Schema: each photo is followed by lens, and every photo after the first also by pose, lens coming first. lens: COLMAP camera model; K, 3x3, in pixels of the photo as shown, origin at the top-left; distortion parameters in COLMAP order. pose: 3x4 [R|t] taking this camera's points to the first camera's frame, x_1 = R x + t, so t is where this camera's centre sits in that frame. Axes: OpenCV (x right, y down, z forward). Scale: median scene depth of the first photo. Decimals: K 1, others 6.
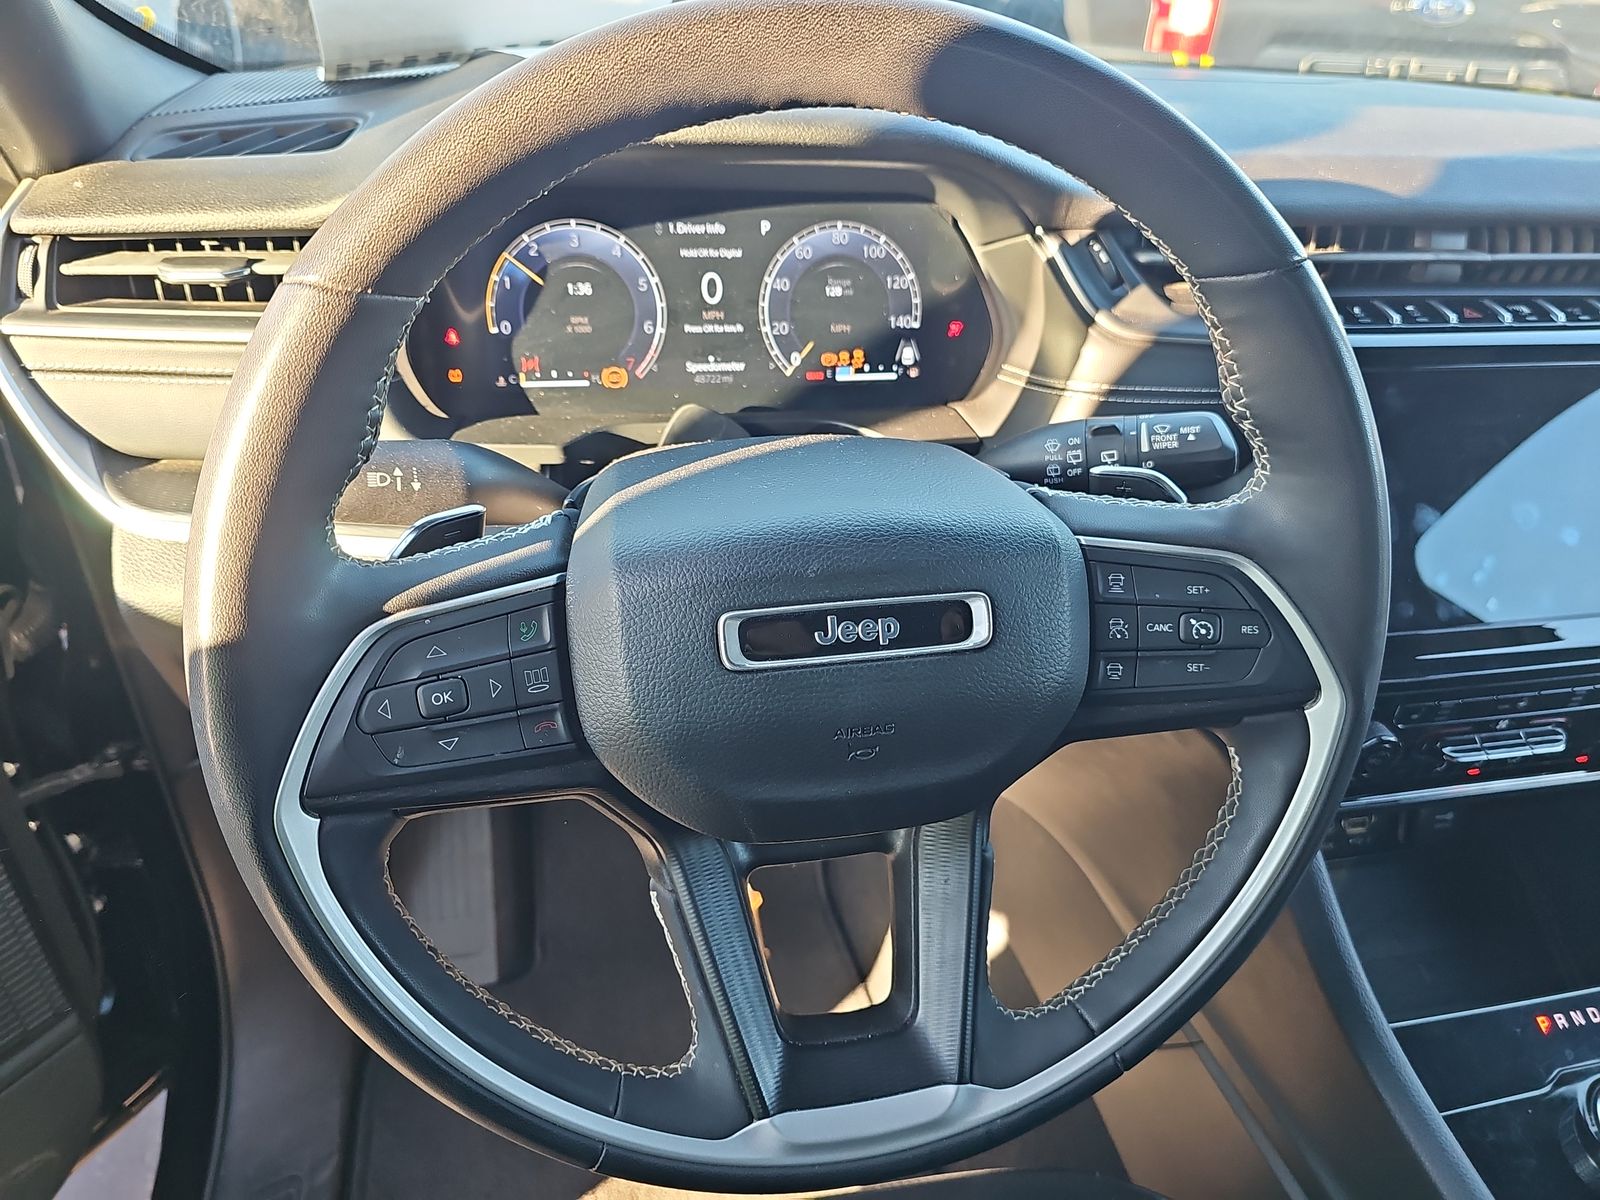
lens RADIAL K [[1097.7, 0, 806.3], [0, 1097.7, 590.1], [0, 0, 1]] dist [0.104151, -0.144670]
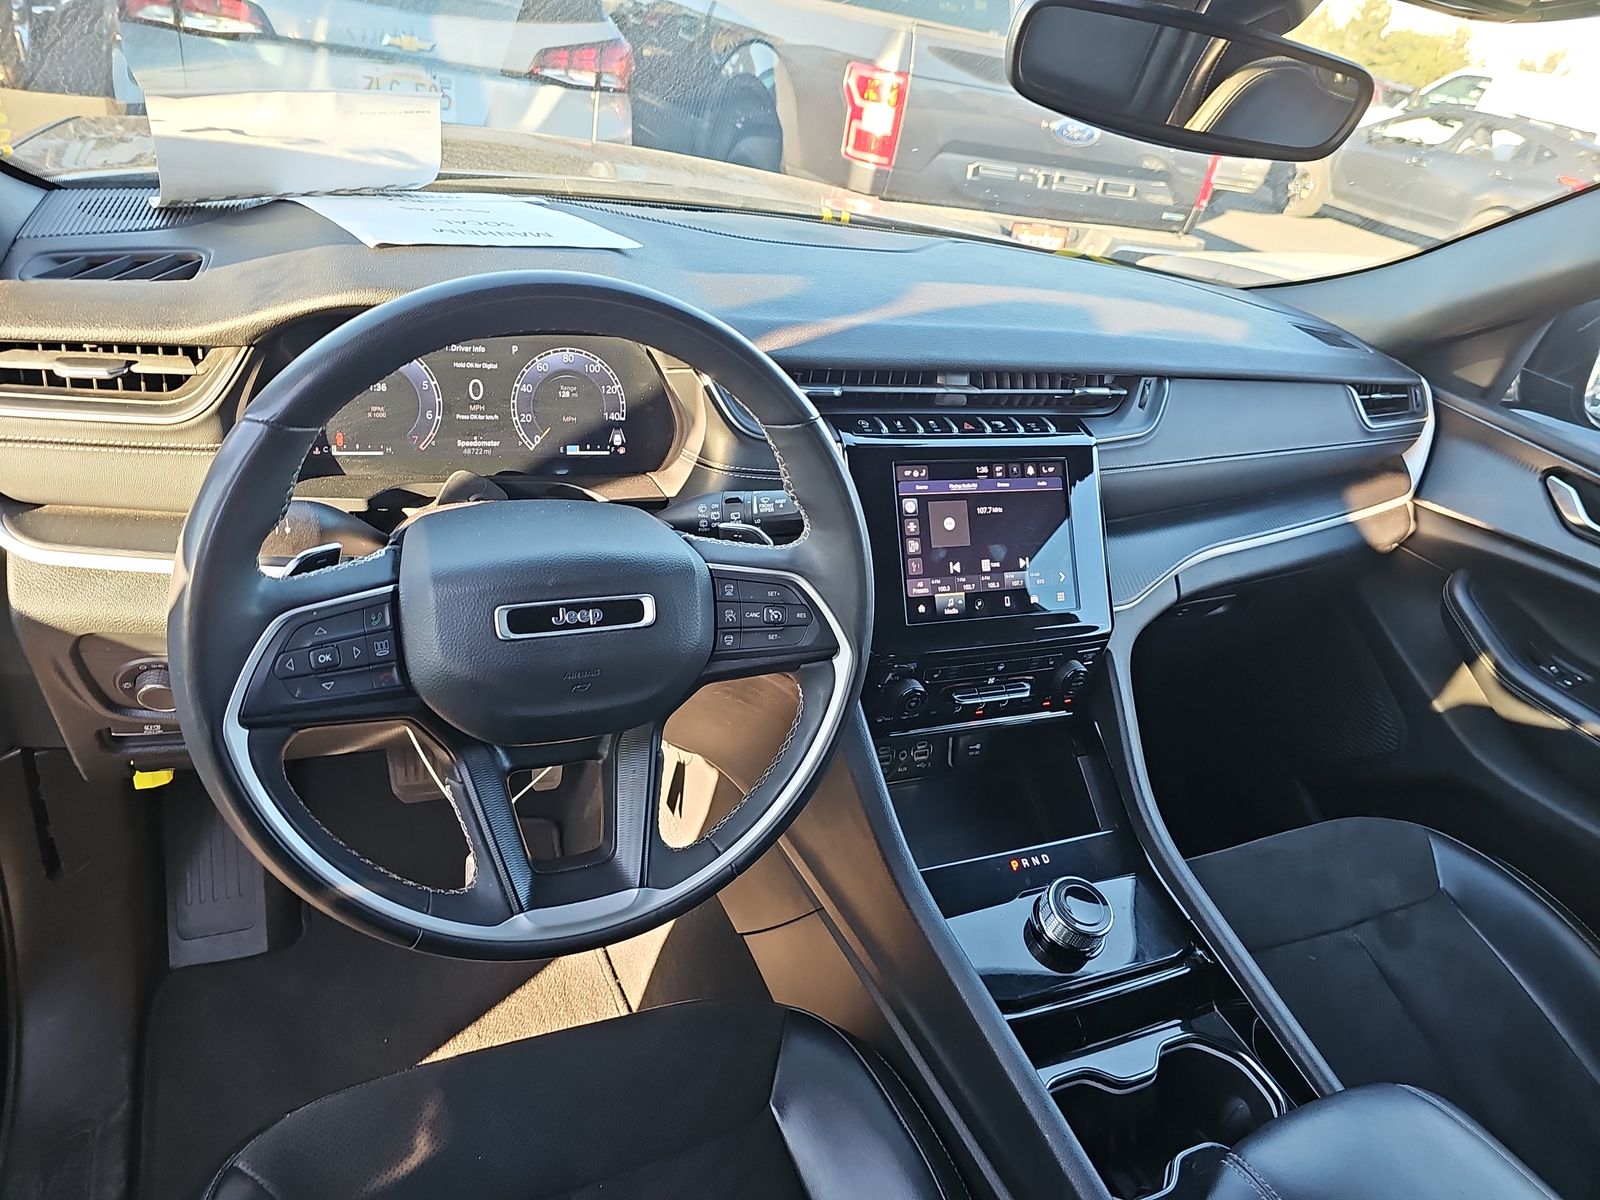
lens RADIAL K [[1097.7, 0, 806.3], [0, 1097.7, 590.1], [0, 0, 1]] dist [0.104151, -0.144670]
pose [[0.972760, -0.004004, 0.231779, -0.003974], [0.009615, 0.999687, -0.023086, 0.025815], [-0.231614, 0.024685, 0.972494, -0.536005]]
